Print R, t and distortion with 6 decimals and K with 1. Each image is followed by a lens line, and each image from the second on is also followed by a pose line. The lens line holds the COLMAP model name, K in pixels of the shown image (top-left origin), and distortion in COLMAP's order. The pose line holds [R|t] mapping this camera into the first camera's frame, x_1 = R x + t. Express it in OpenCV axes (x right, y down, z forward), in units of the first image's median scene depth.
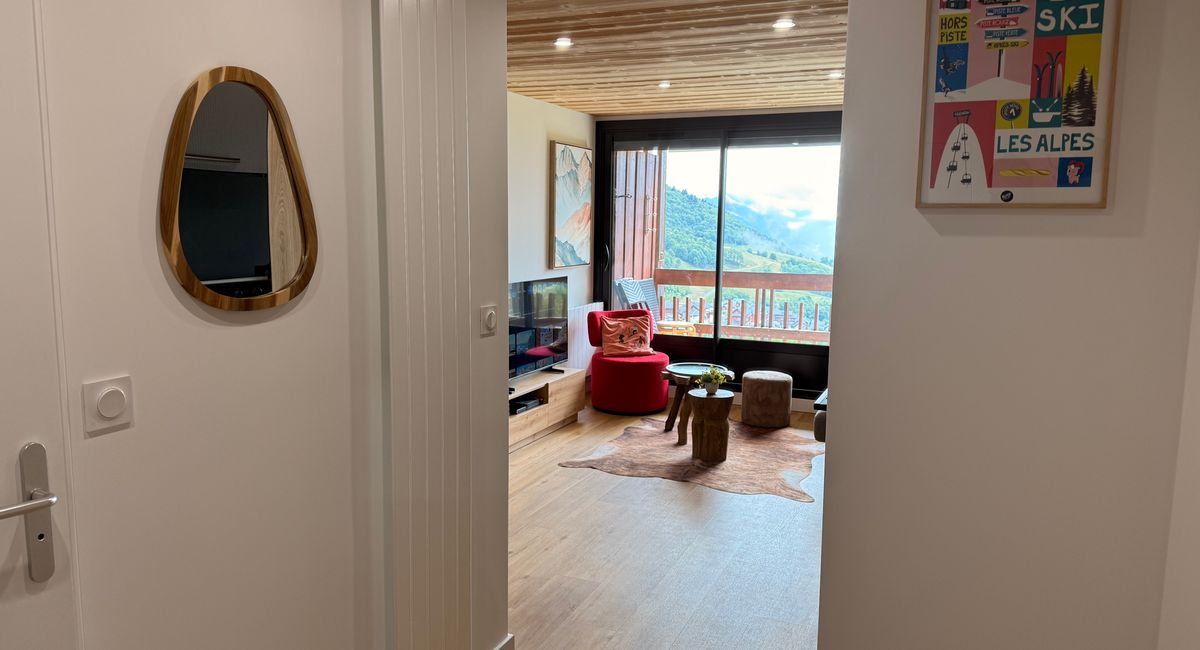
lens RADIAL K [[833.6, 0, 608.3], [0, 833.6, 315.1], [0, 0, 1]] dist [0.081044, -0.116543]
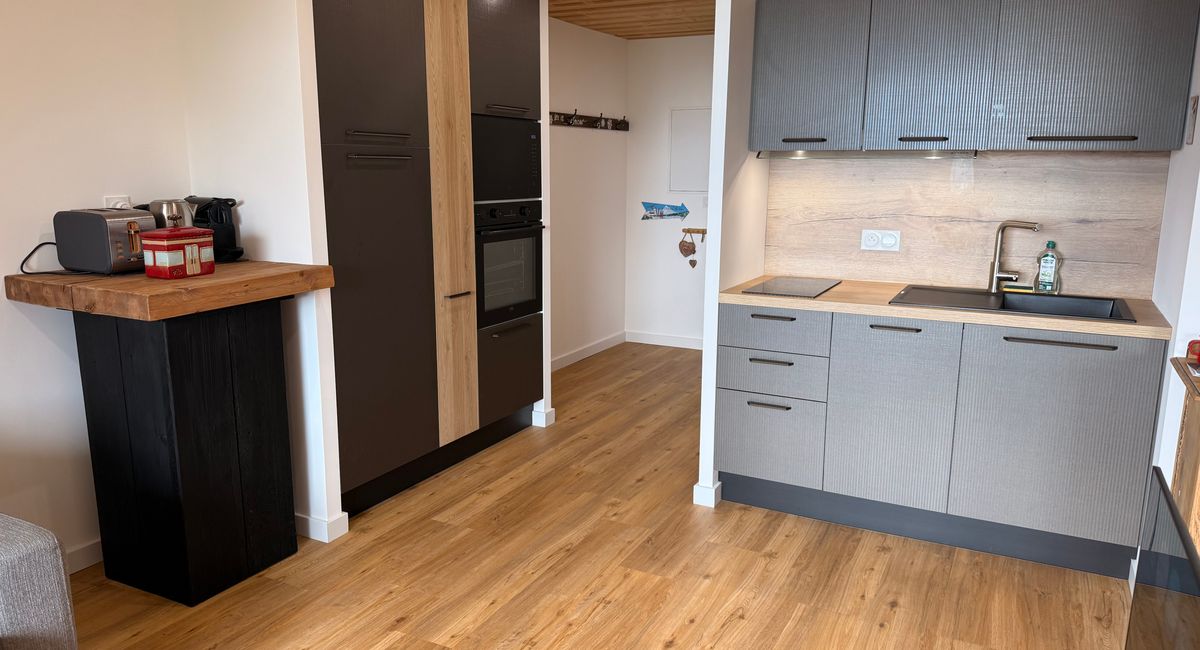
lens RADIAL K [[833.6, 0, 586.1], [0, 833.6, 327.6], [0, 0, 1]] dist [0.081044, -0.116543]
pose [[-0.996899, -0.031492, 0.072113, -0.016302], [-0.008471, 0.954049, 0.299532, -0.099059], [-0.078232, 0.297993, -0.951357, 0.954704]]
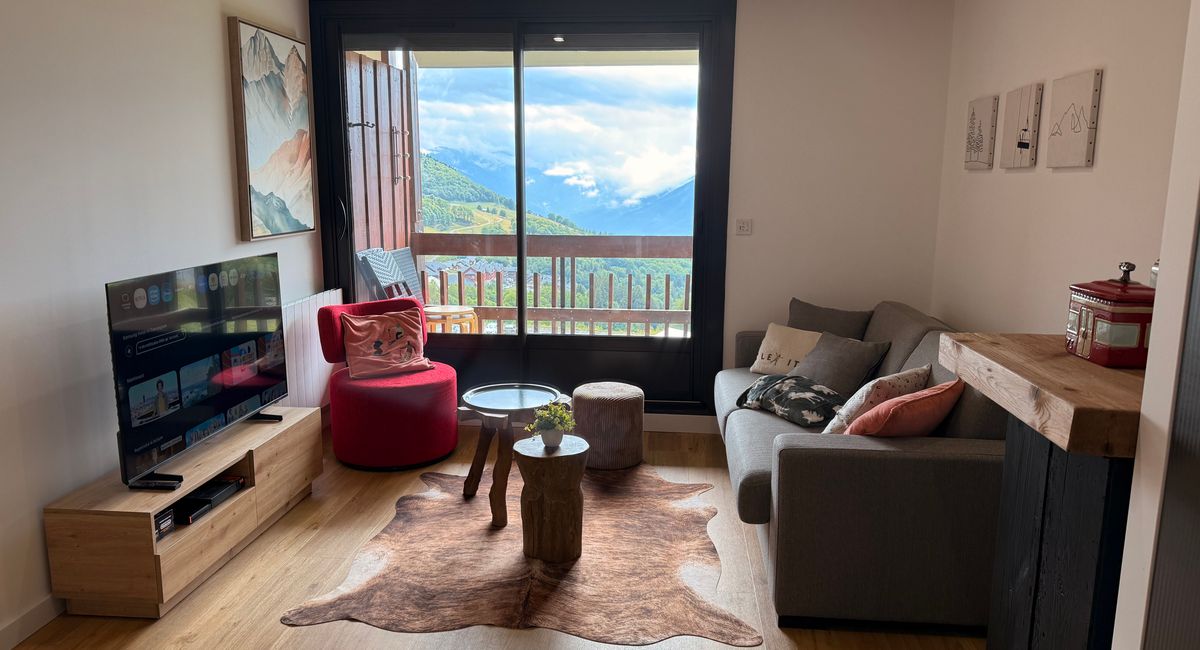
lens RADIAL K [[833.6, 0, 609.1], [0, 833.6, 324.8], [0, 0, 1]] dist [0.081044, -0.116543]
pose [[0.948927, -0.062151, 0.309313, -0.013514], [0.042863, 0.996711, 0.068776, -0.026218], [-0.312570, -0.052006, 0.948470, 0.354560]]
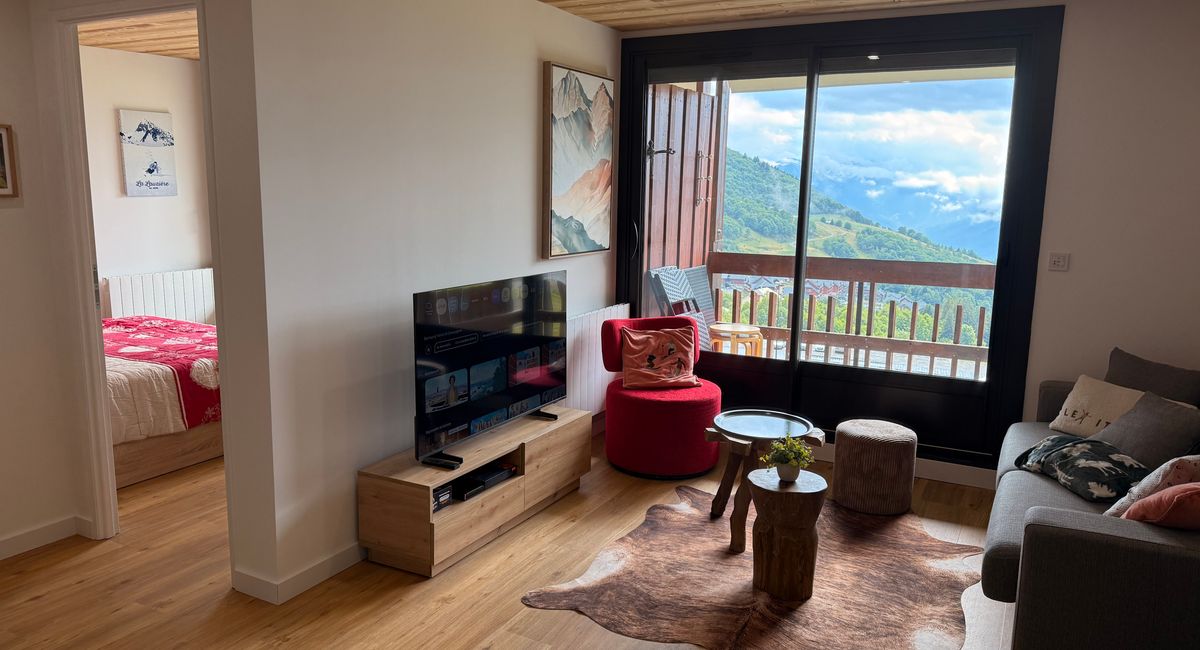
lens RADIAL K [[833.6, 0, 599.6], [0, 833.6, 320.3], [0, 0, 1]] dist [0.081044, -0.116543]
pose [[0.995817, 0.015496, -0.090048, 0.035823], [-0.011579, 0.998971, 0.043857, -0.035583], [0.090635, -0.042631, 0.994971, 0.336942]]
